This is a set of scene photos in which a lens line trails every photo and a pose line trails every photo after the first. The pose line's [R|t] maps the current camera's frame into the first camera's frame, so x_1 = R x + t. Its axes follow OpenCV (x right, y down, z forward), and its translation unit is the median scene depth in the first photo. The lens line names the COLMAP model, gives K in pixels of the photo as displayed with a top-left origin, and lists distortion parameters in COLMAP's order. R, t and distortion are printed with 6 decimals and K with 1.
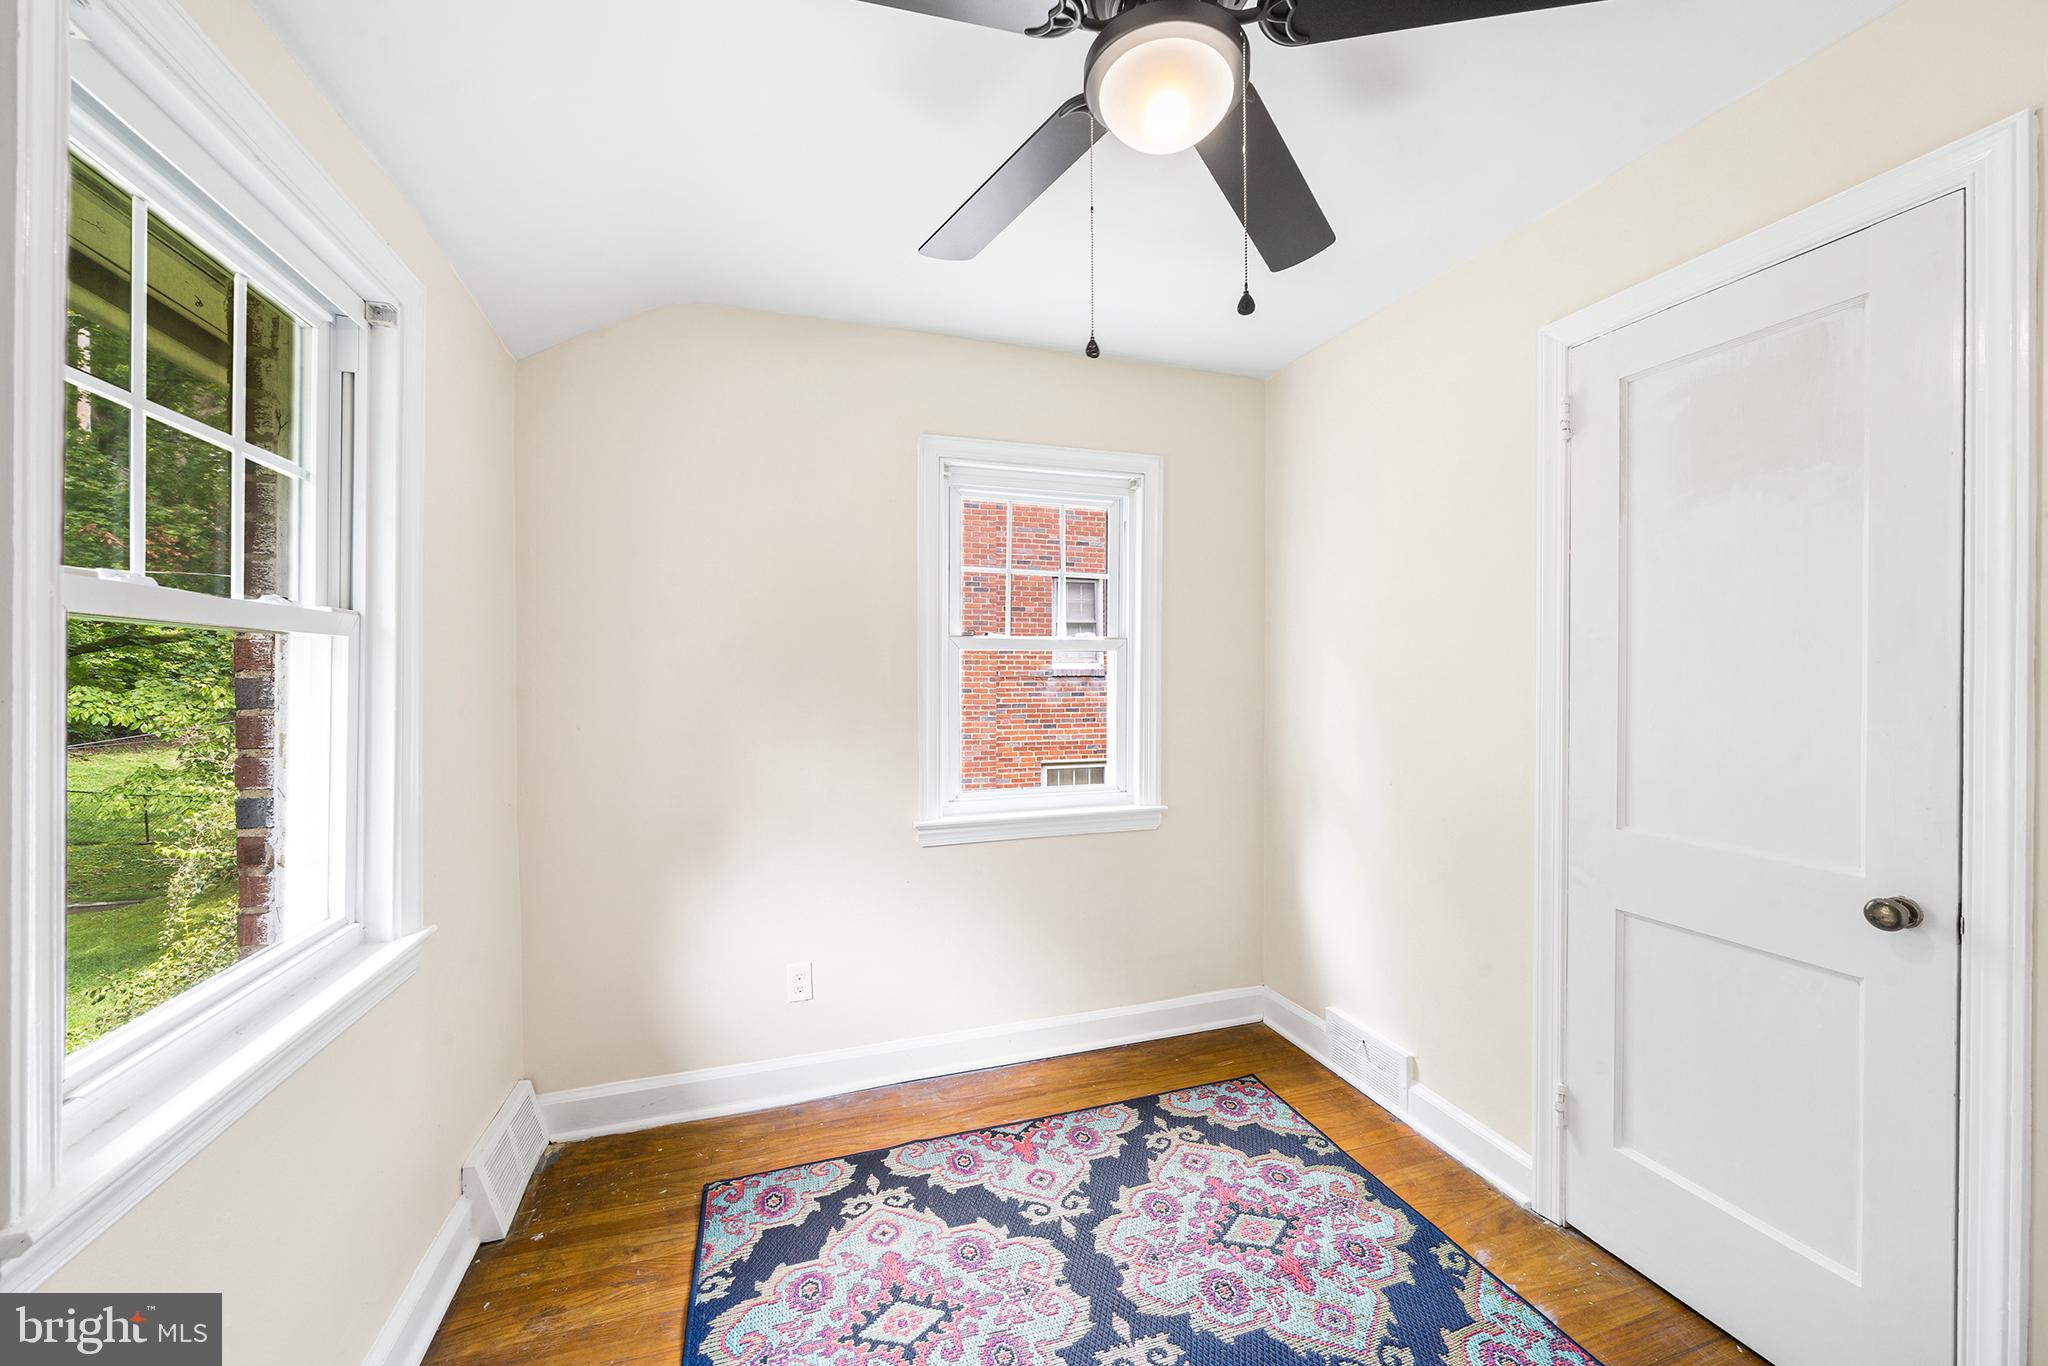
lens RADIAL K [[773.2, 0, 1010.8], [0, 773.2, 679.9], [0, 0, 1]] dist [-0.003416, -0.000342]
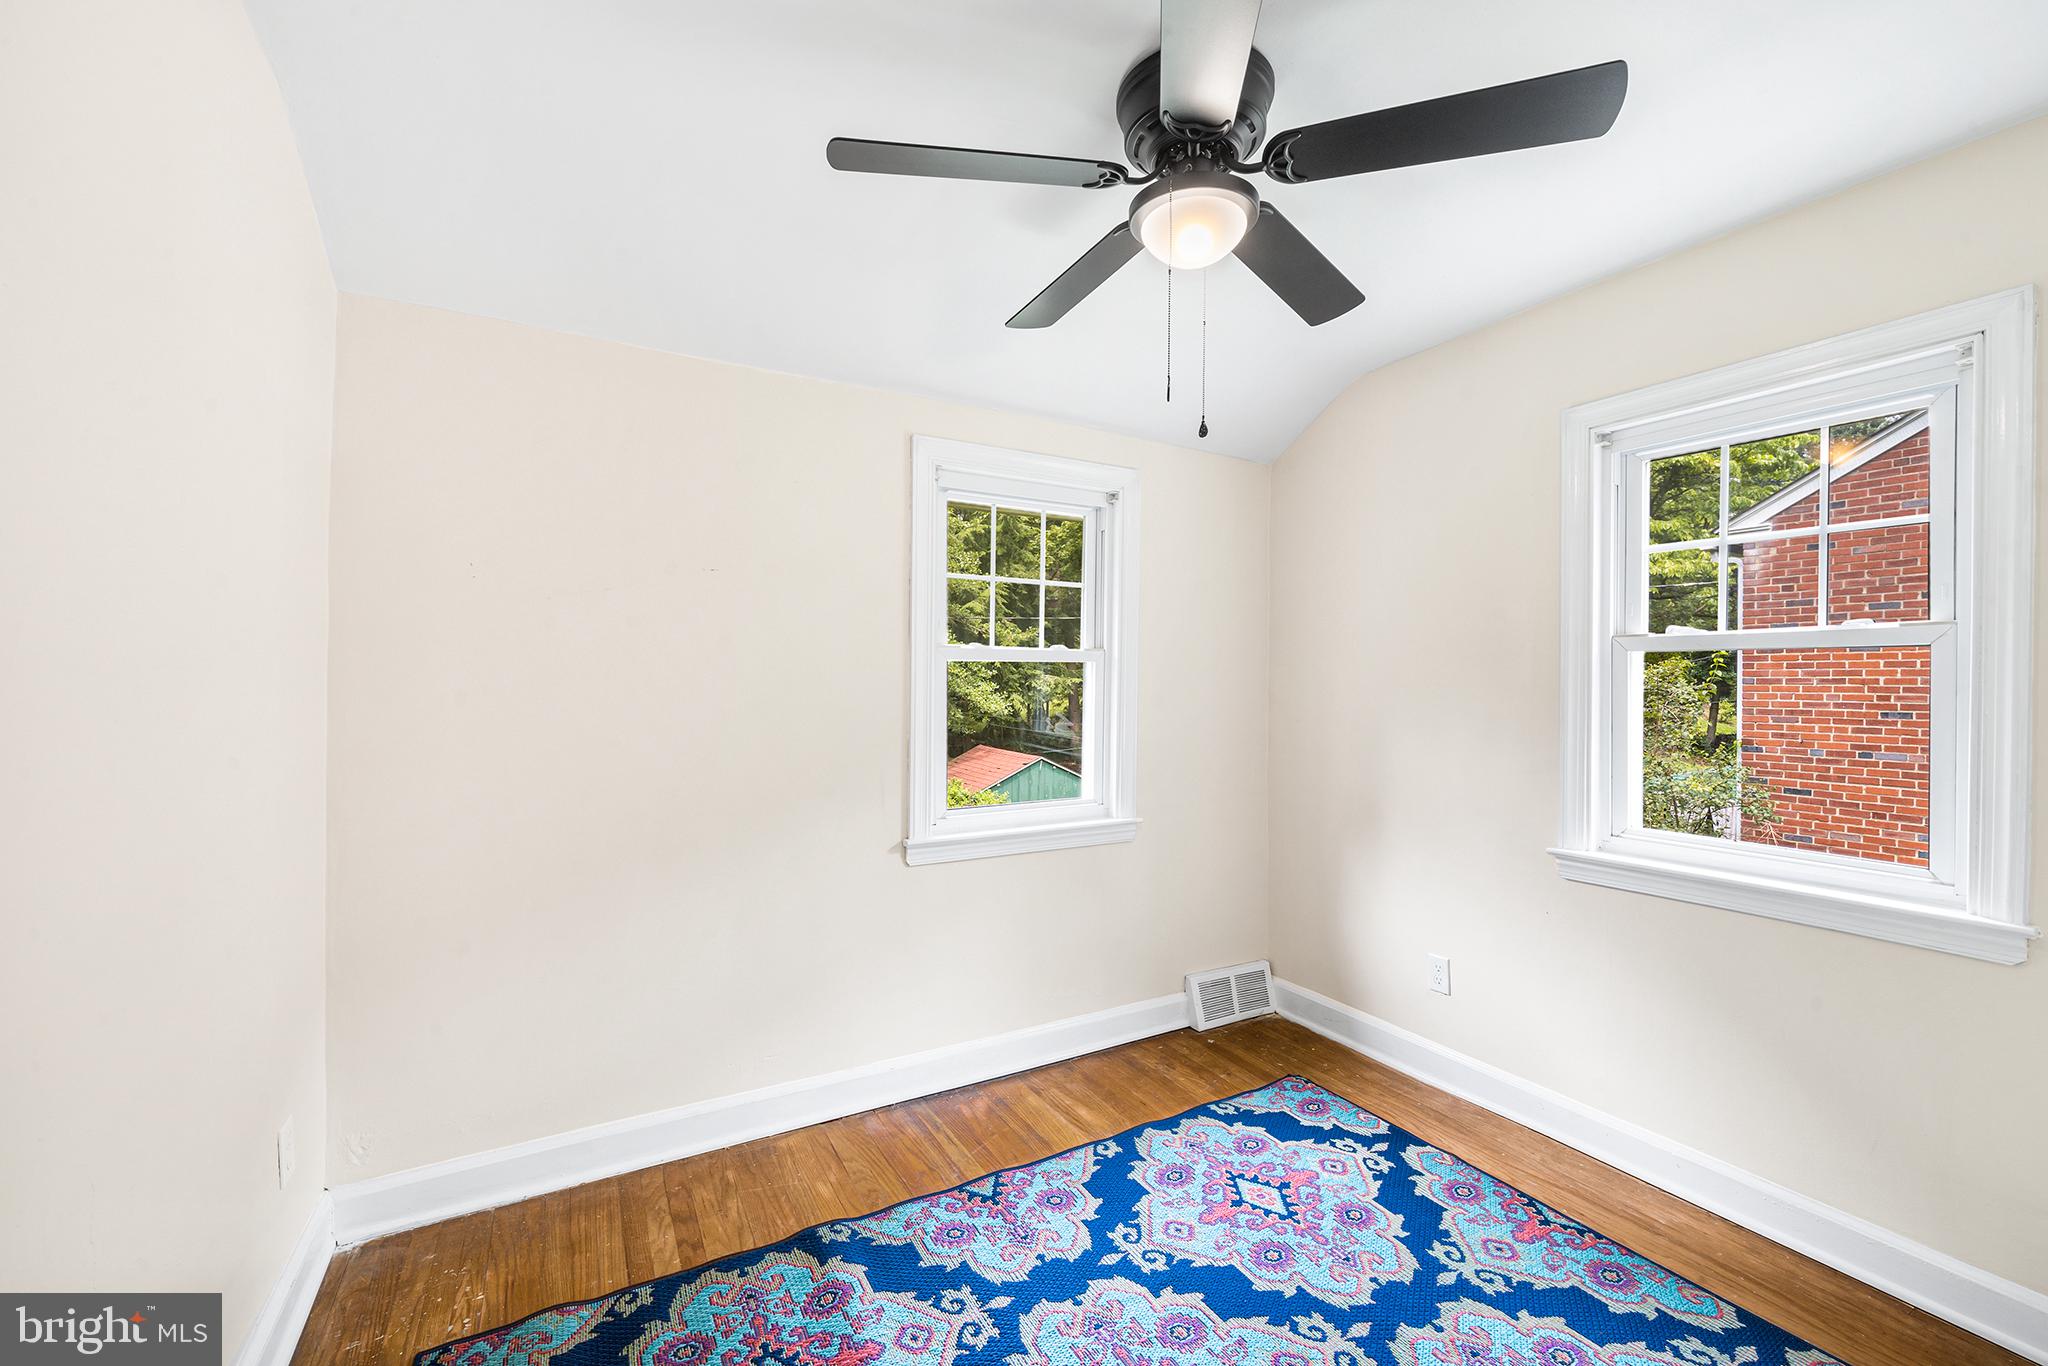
lens RADIAL K [[824.3, 0, 1041.3], [0, 824.3, 681.0], [0, 0, 1]] dist [-0.001930, 0.000485]
pose [[0.208730, 0.003185, -0.977968, 0.850614], [-0.010122, 0.999948, 0.001096, -0.005320], [0.977921, 0.009670, 0.208751, 0.276561]]
